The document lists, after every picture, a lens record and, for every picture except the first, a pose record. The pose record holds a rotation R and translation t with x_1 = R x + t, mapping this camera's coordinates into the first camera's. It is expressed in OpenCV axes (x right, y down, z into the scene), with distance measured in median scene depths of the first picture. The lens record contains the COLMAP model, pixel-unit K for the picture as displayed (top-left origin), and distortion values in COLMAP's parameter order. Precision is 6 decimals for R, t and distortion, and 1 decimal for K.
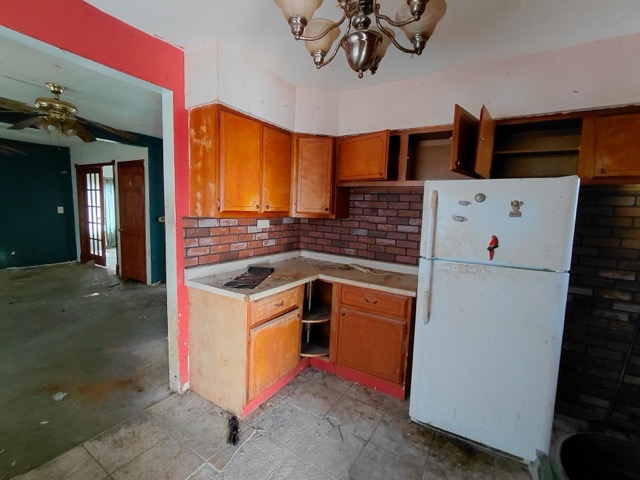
lens RADIAL K [[294.8, 0, 315.1], [0, 294.8, 238.4], [0, 0, 1]] dist [-0.004528, 0.000155]
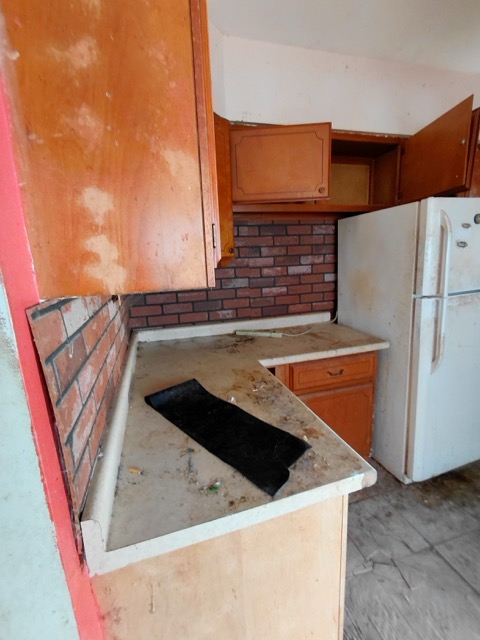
lens RADIAL K [[294.8, 0, 242.3], [0, 294.8, 315.3], [0, 0, 1]] dist [-0.004528, 0.000155]
pose [[0.656243, -0.216104, 0.722942, -0.385388], [0.146815, 0.976368, 0.158589, -0.061009], [-0.740129, 0.002066, 0.672462, 0.579484]]
